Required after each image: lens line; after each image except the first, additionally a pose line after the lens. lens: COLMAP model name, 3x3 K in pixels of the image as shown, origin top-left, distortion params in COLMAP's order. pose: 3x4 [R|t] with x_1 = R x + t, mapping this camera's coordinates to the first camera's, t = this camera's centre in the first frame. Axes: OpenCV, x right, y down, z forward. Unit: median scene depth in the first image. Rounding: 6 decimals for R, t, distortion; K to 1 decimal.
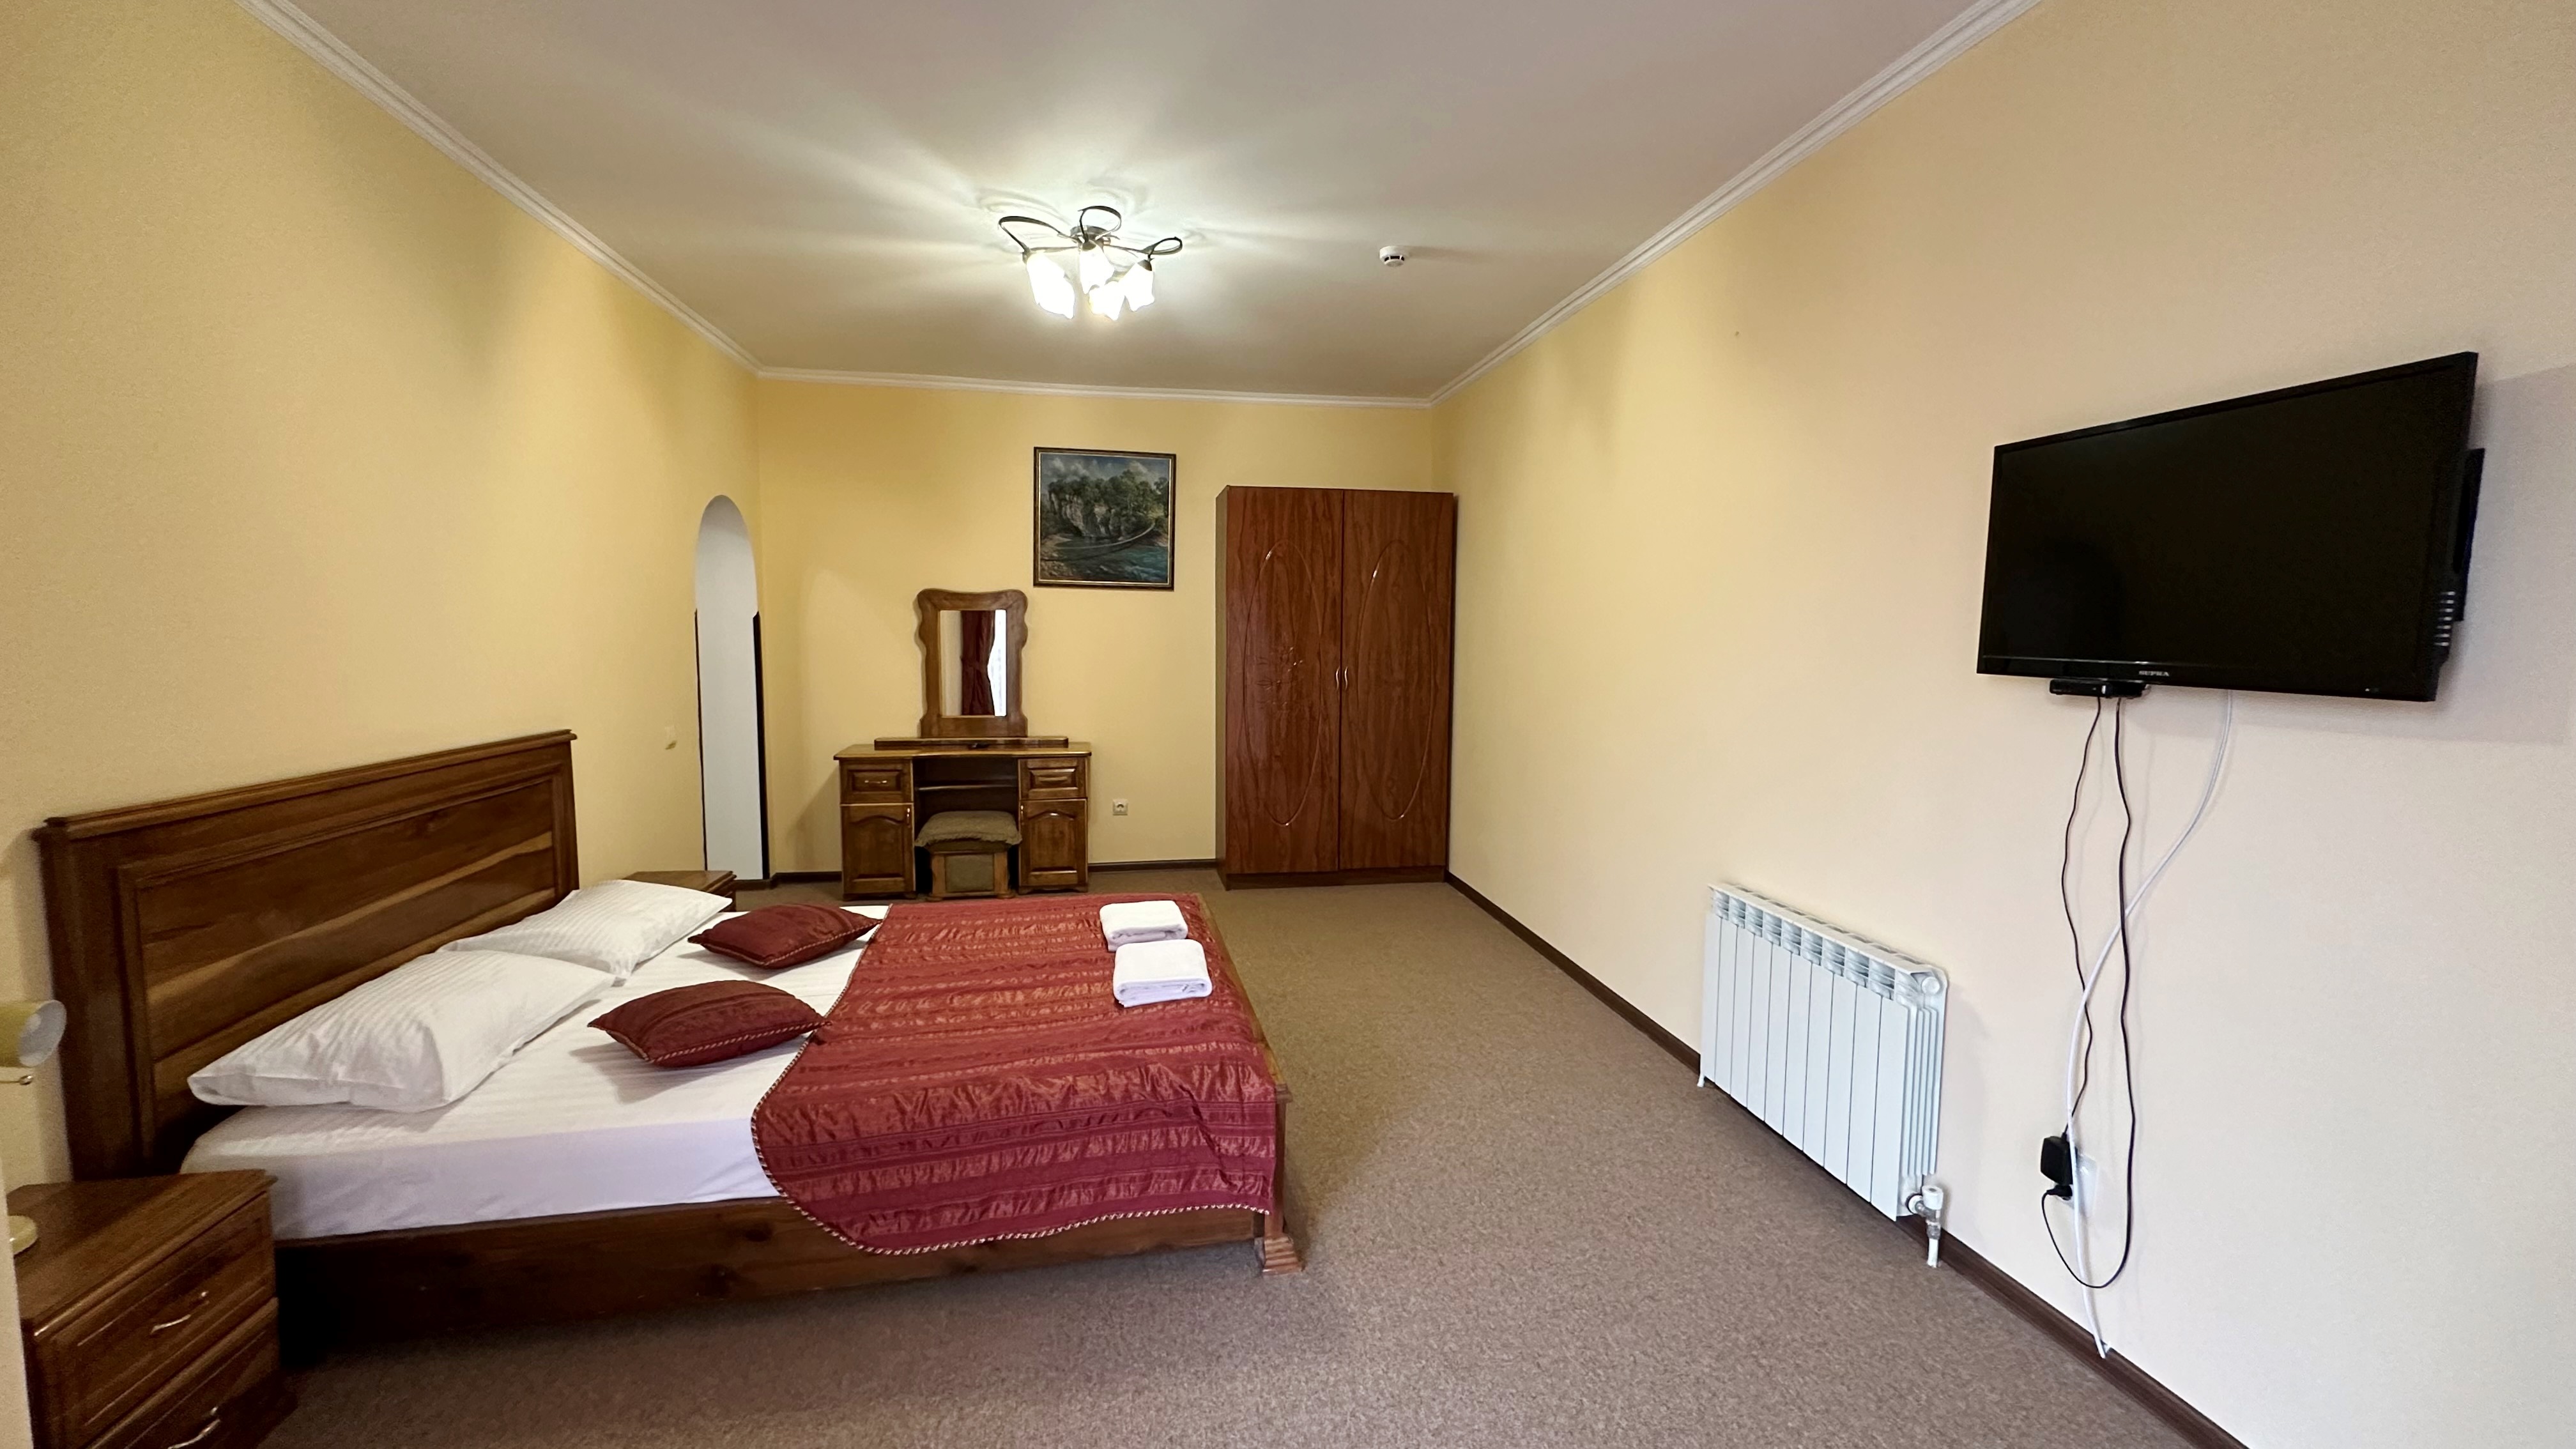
lens RADIAL K [[1033.2, 0, 1288.0], [0, 1033.2, 724.5], [0, 0, 1]] dist [-0.001573, 0.000208]
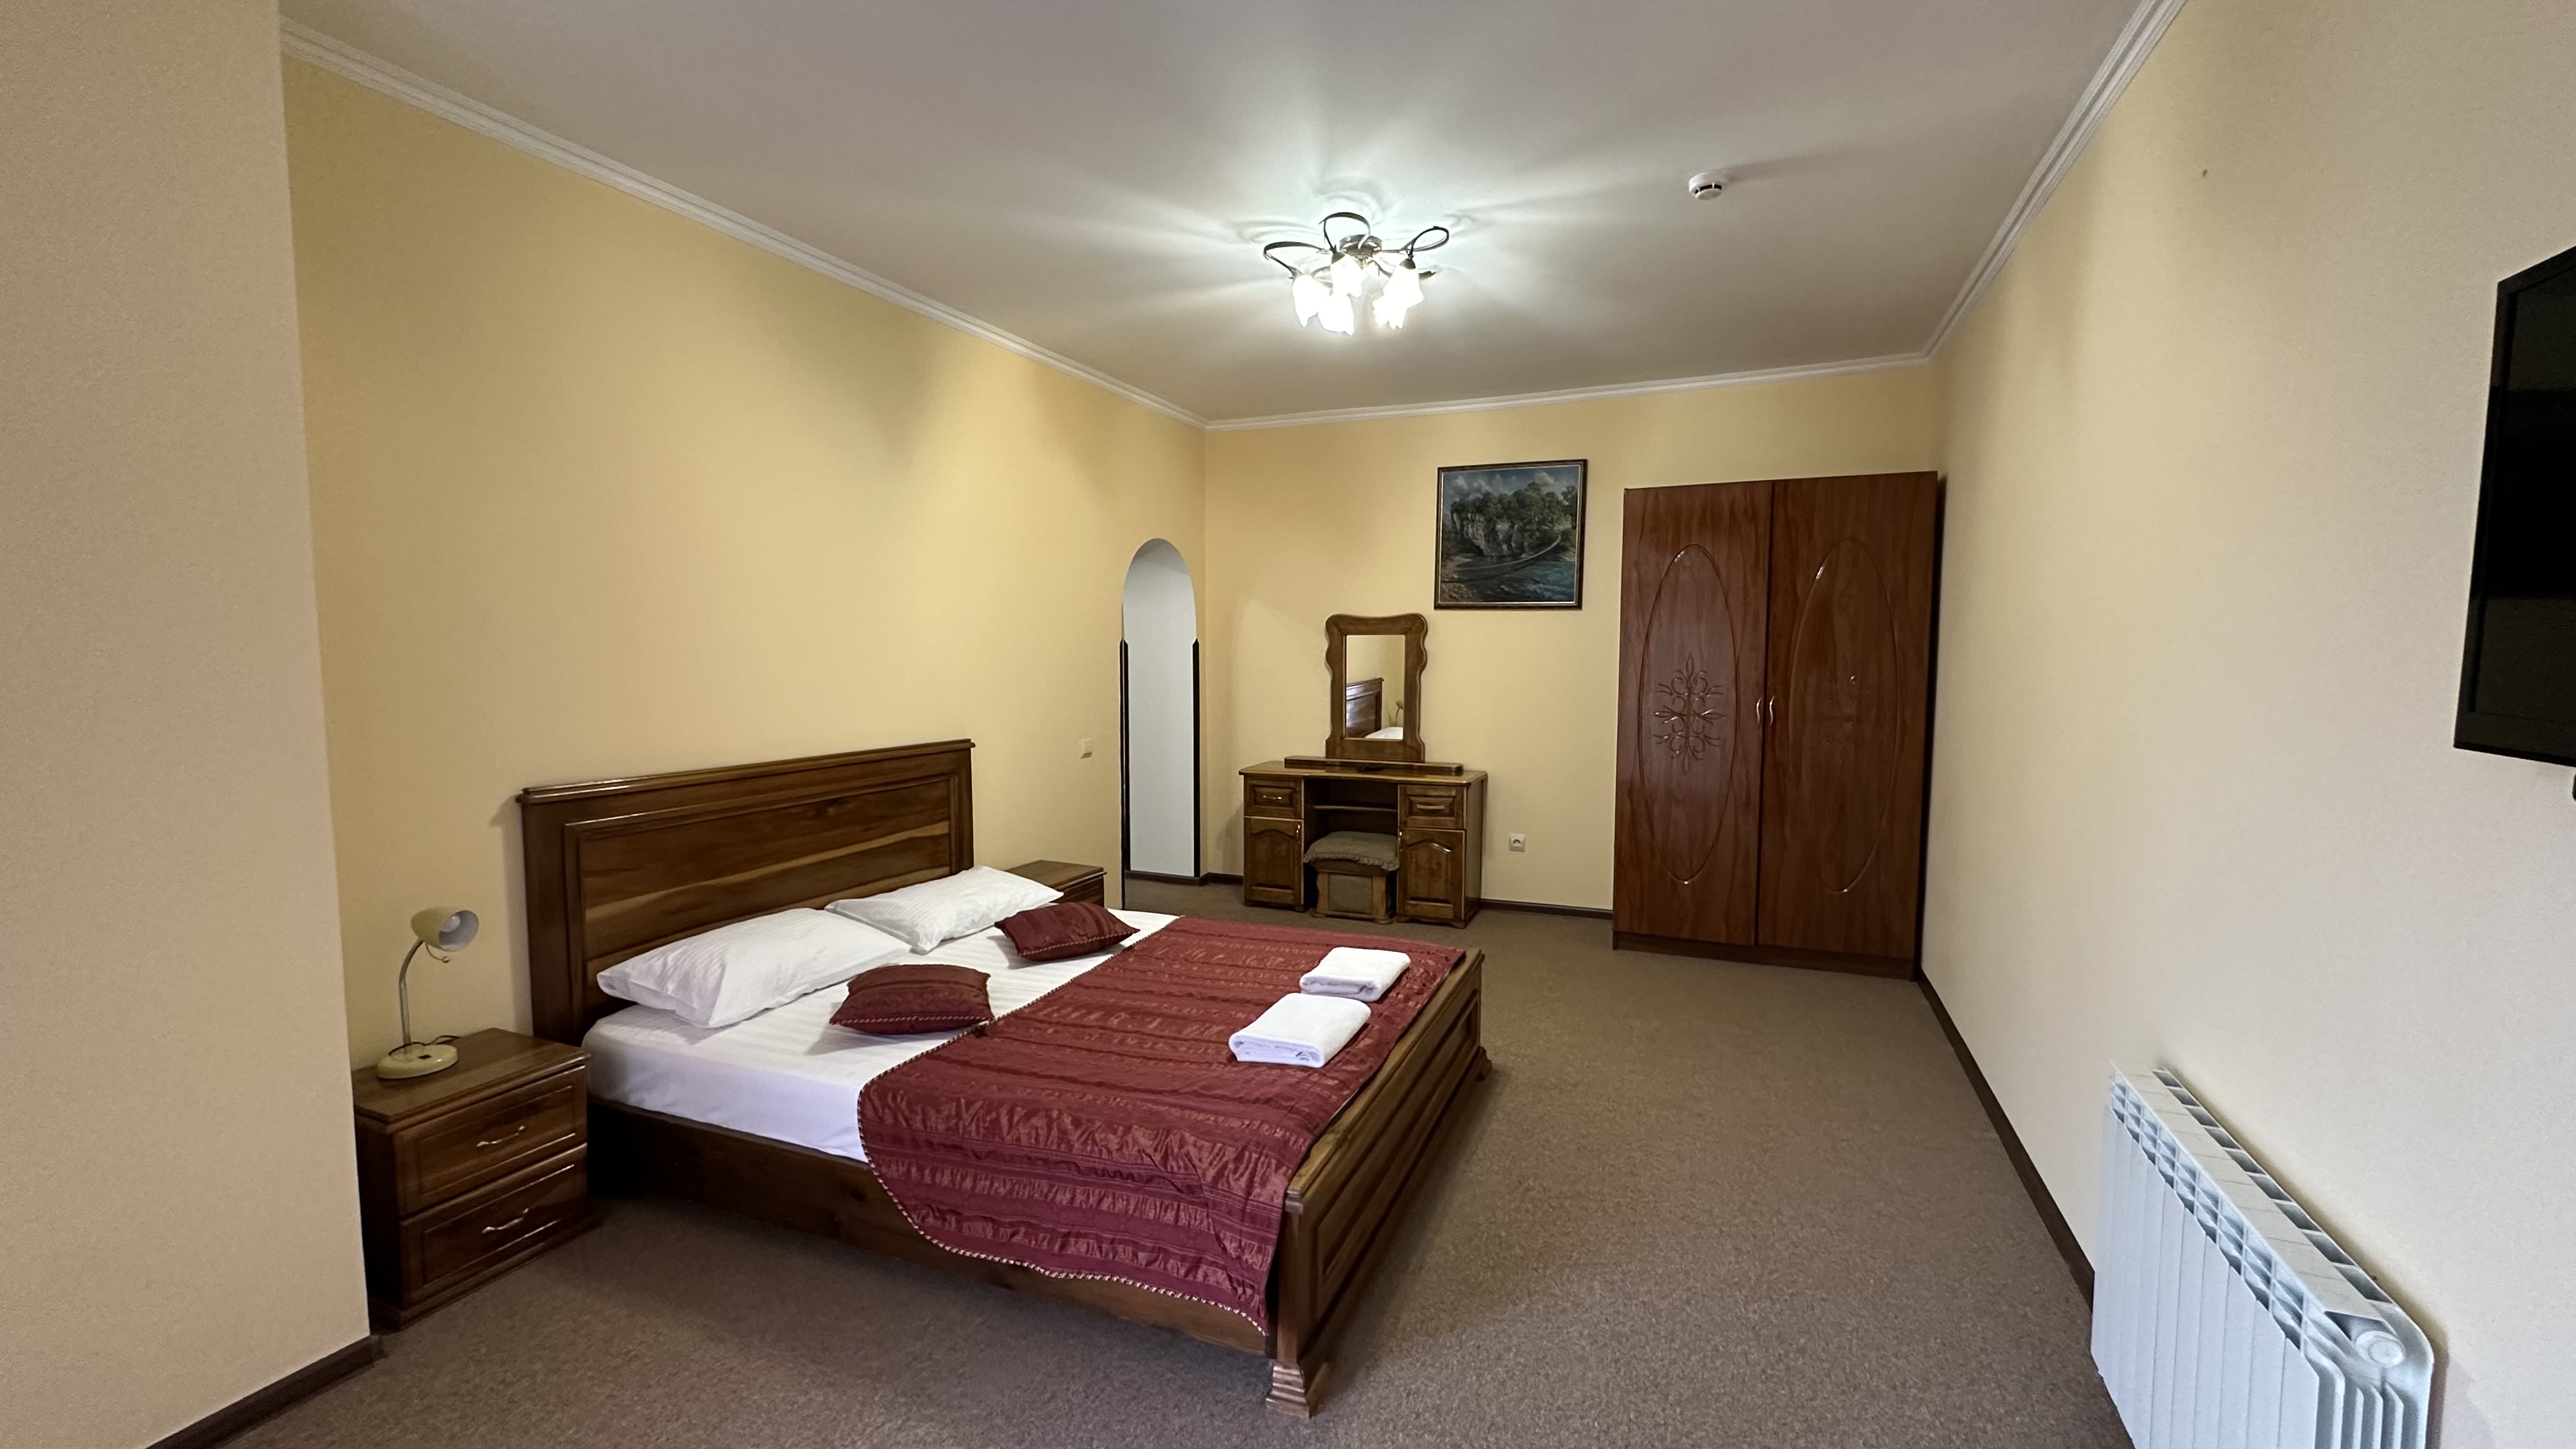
lens RADIAL K [[1033.2, 0, 1288.0], [0, 1033.2, 724.5], [0, 0, 1]] dist [-0.001573, 0.000208]
pose [[0.838118, 0.032246, -0.544535, 0.187640], [-0.042291, 0.999088, -0.005928, -0.013665], [0.543847, 0.027997, 0.838717, 0.112805]]
